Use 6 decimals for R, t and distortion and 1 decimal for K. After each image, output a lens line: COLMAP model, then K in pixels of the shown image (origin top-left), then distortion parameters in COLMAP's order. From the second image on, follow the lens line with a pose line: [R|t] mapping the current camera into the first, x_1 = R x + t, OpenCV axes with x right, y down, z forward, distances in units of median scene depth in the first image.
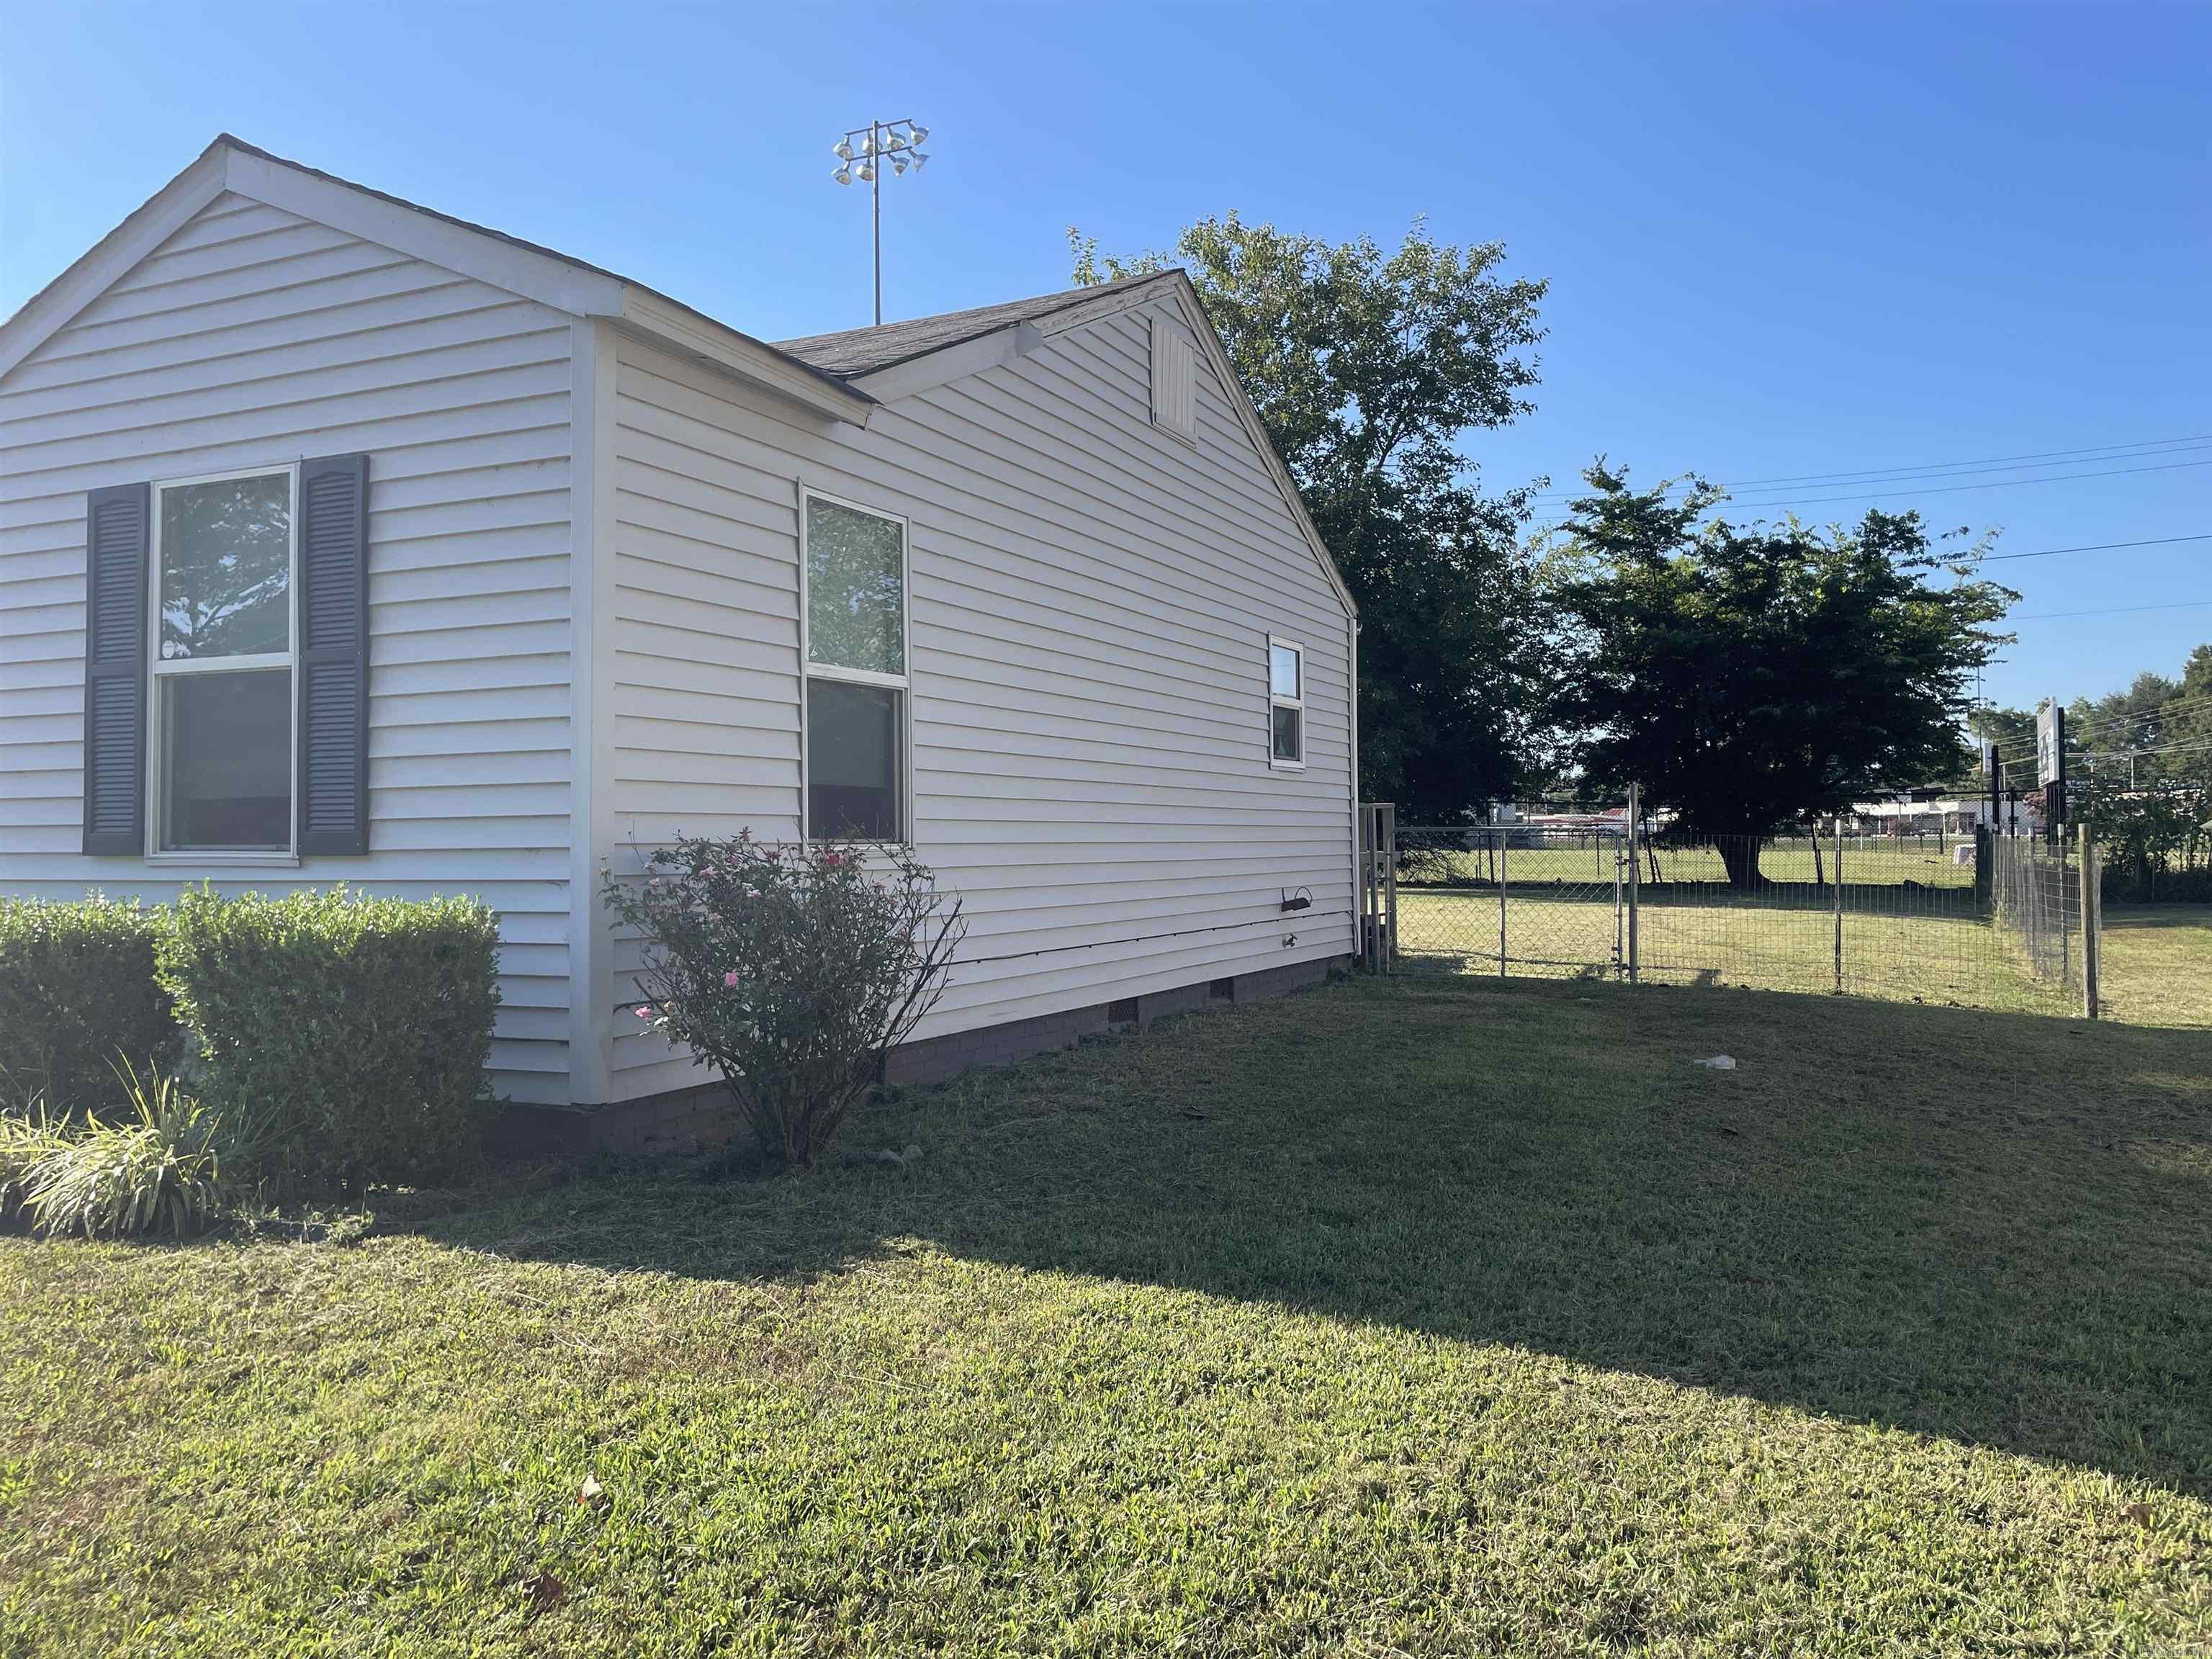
lens RADIAL K [[1657.9, 0, 1106.0], [0, 1657.9, 829.5], [0, 0, 1]] dist [0.086978, -0.108418]
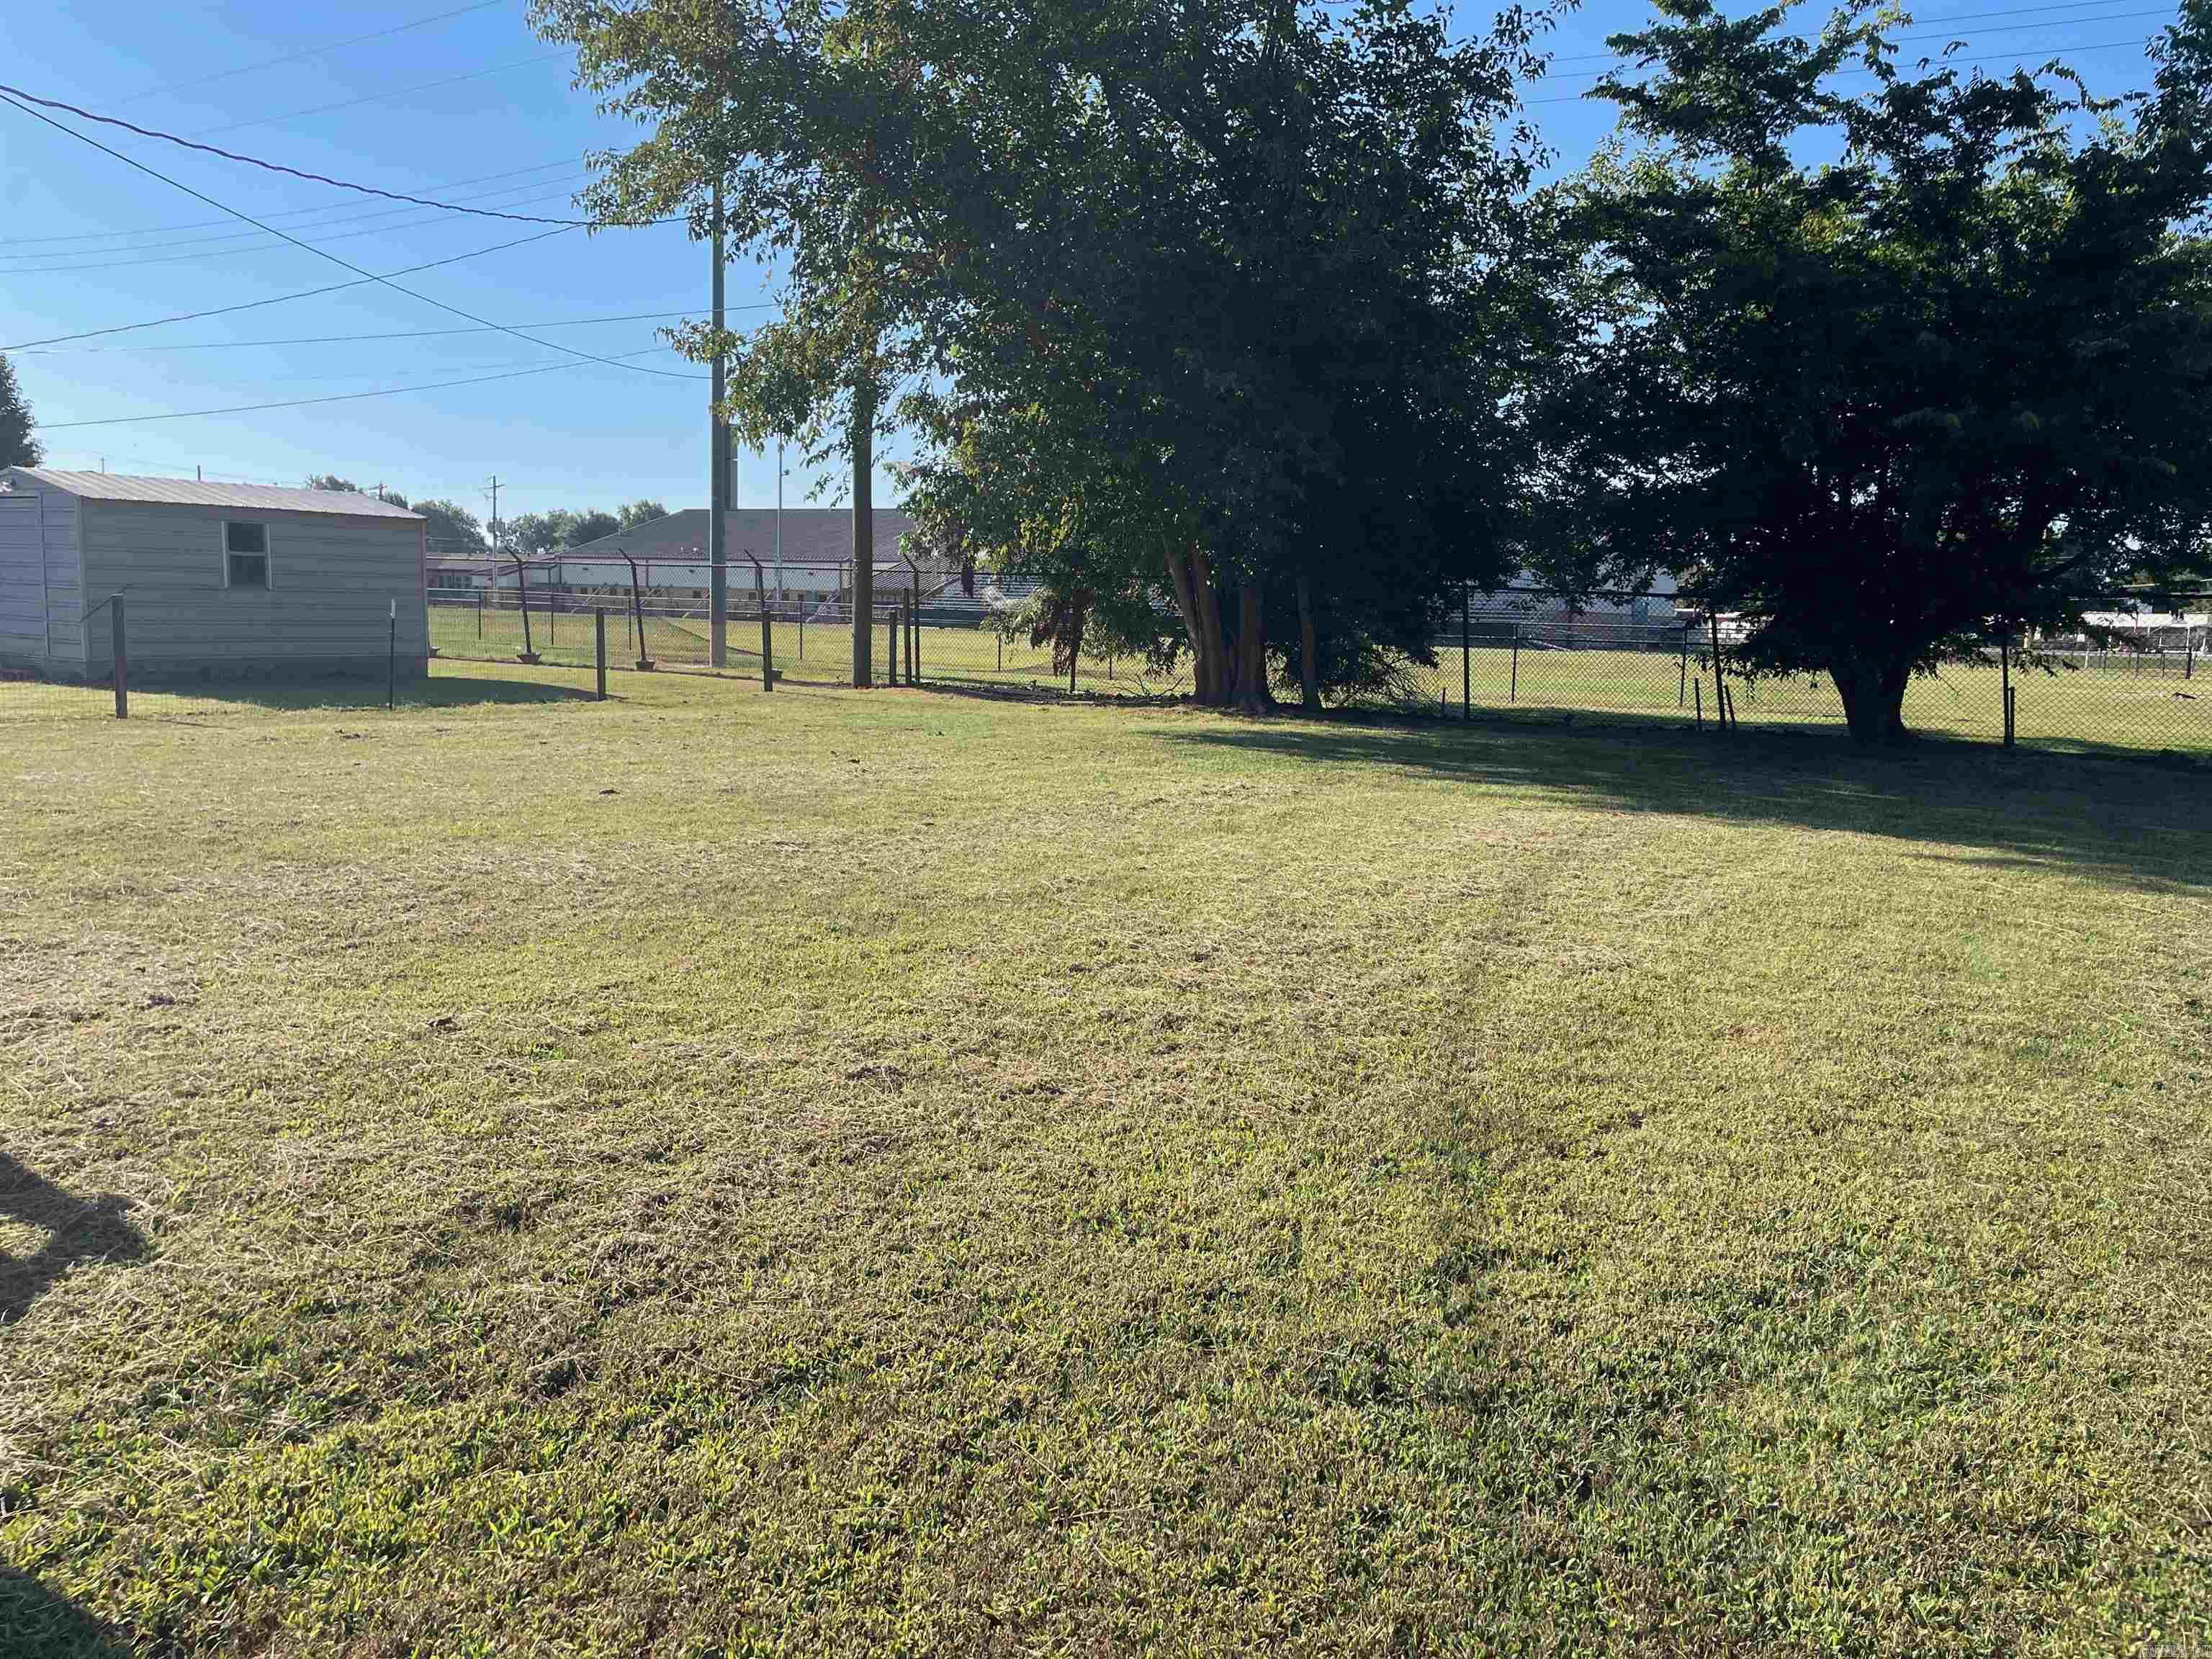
lens RADIAL K [[1657.9, 0, 1106.0], [0, 1657.9, 829.5], [0, 0, 1]] dist [0.086978, -0.108418]
pose [[0.993991, 0.052865, -0.095848, 0.177915], [-0.039697, 0.990128, 0.134428, -0.005483], [0.102008, -0.129815, 0.986277, 0.400558]]
